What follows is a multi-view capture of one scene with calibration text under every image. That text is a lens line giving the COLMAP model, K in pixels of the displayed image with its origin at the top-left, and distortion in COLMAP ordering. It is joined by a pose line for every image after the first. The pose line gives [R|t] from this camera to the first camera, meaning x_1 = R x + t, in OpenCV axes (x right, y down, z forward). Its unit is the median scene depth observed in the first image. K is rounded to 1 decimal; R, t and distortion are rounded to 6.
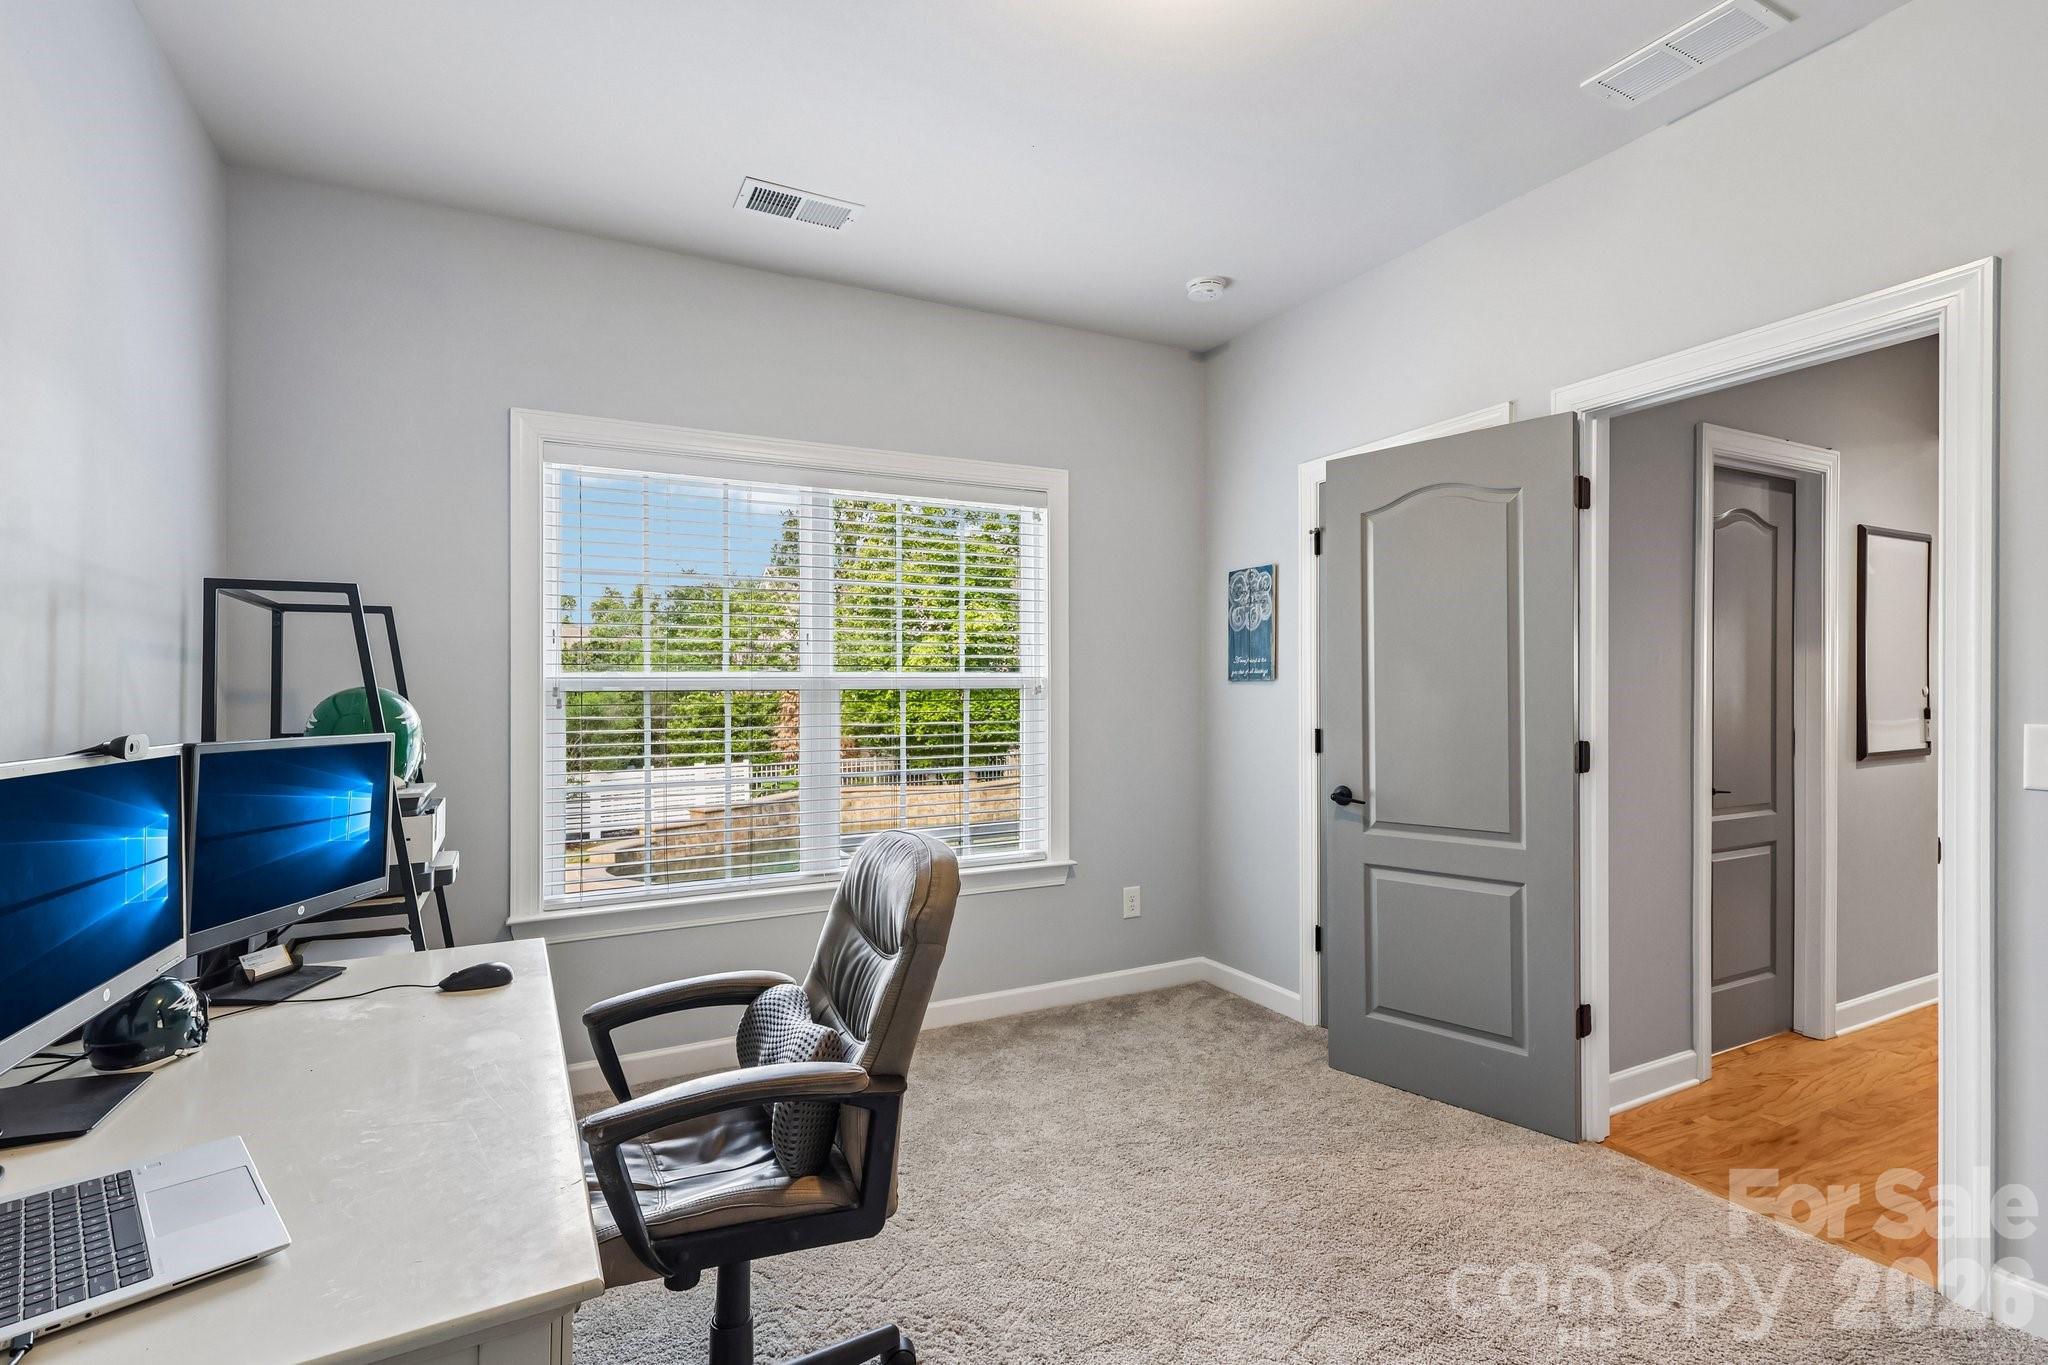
lens RADIAL K [[958.8, 0, 1033.0], [0, 958.8, 691.0], [0, 0, 1]] dist [0.001478, 0.000411]
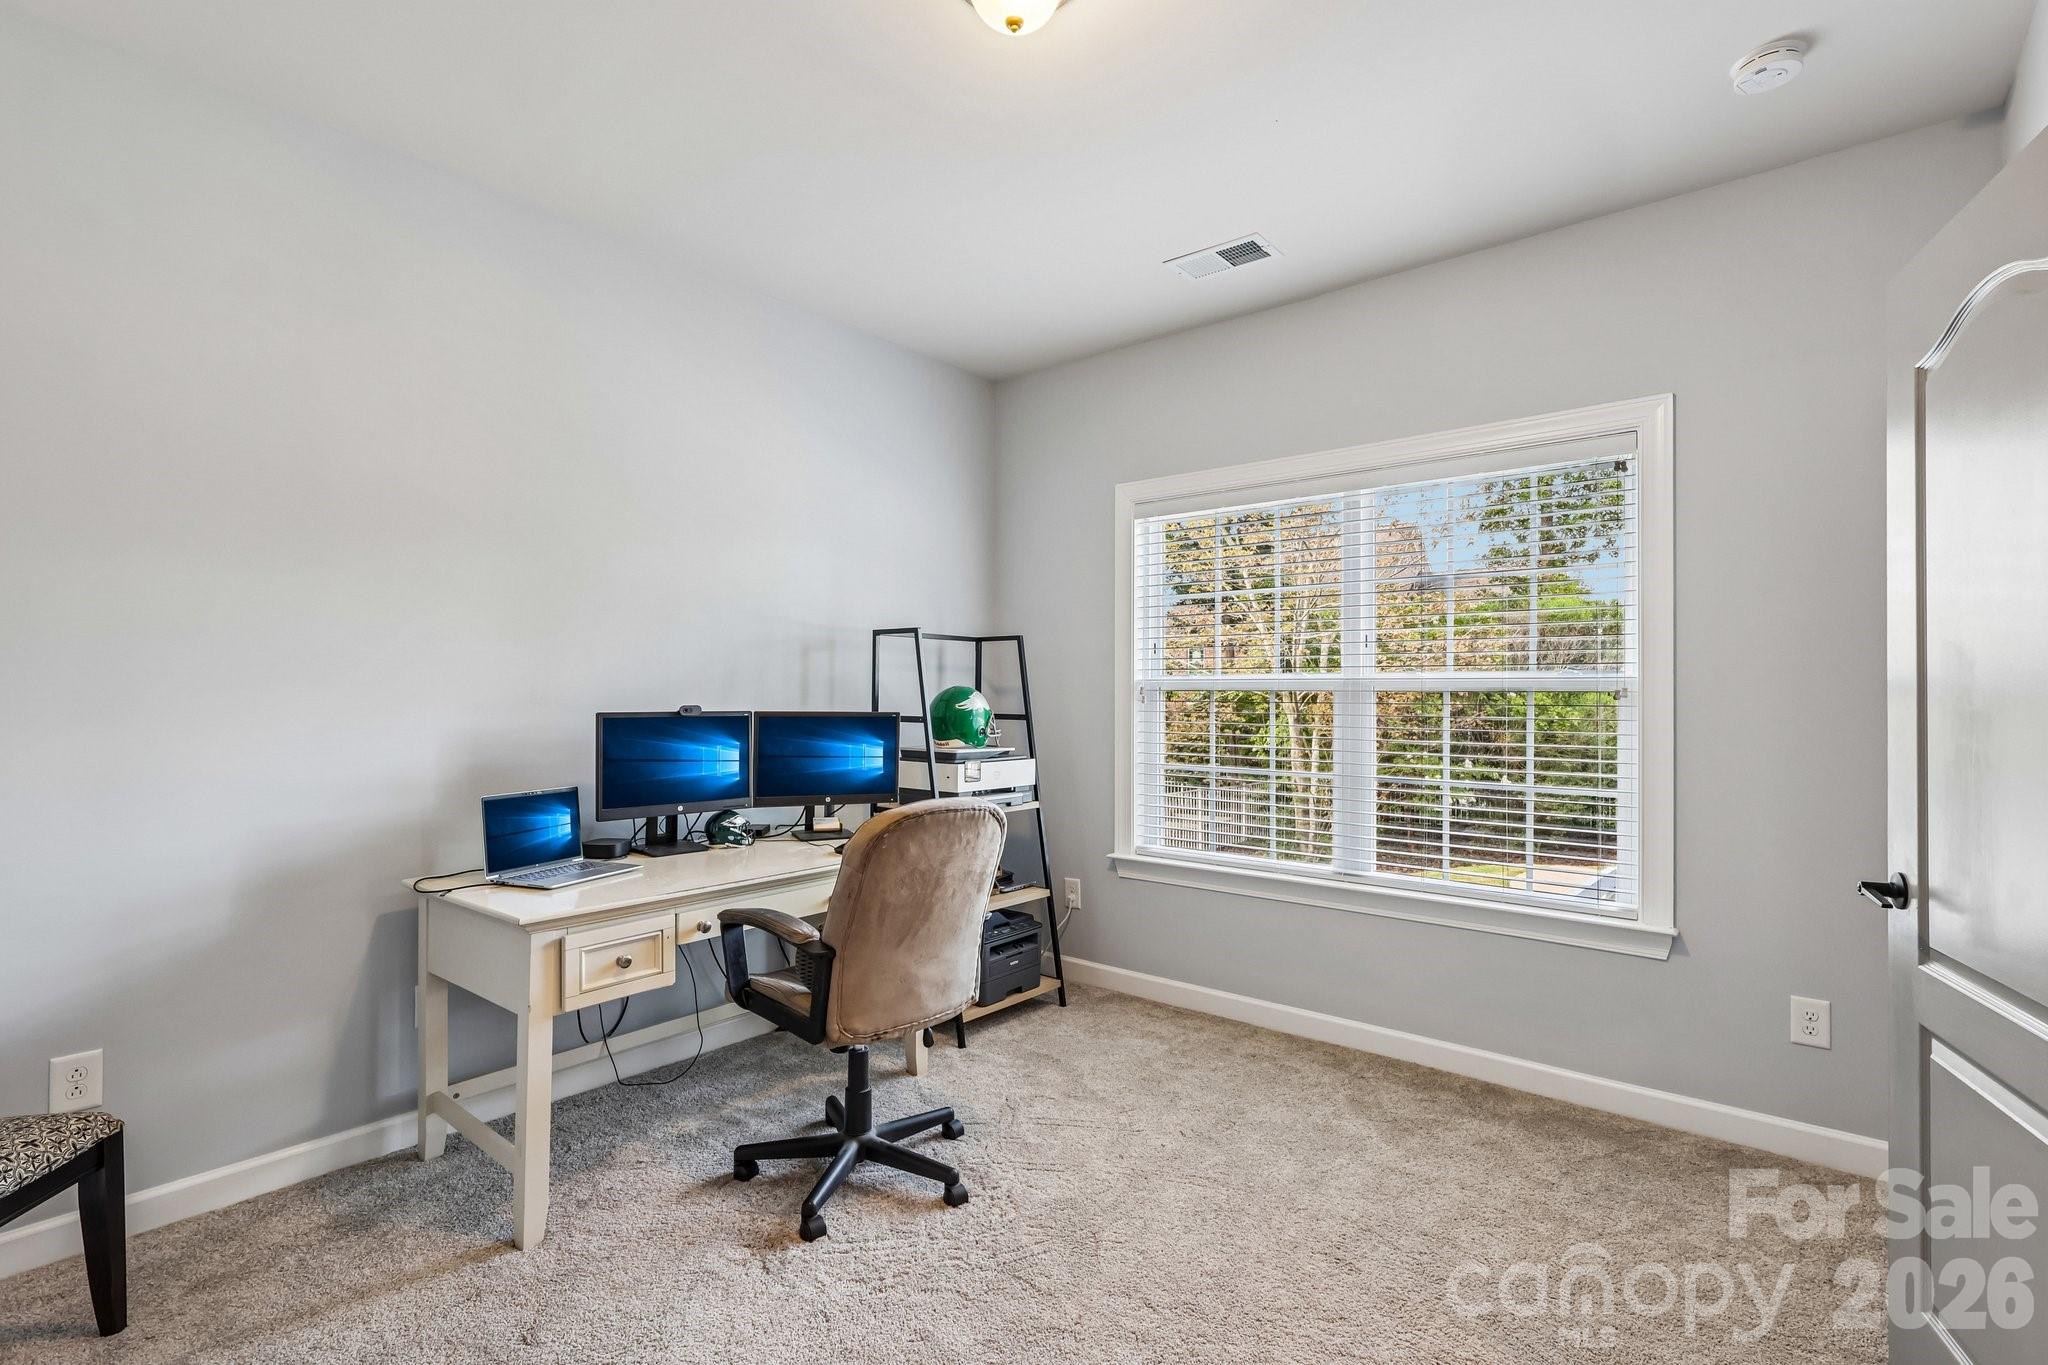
lens RADIAL K [[962.3, 0, 1024.0], [0, 962.3, 682.5], [0, 0, 1]] dist [-0.000581, -0.000945]
pose [[0.381009, 0.000442, -0.924571, 0.587686], [-0.006449, 0.999977, -0.002179, -0.005636], [0.924549, 0.006792, 0.381003, 0.300307]]
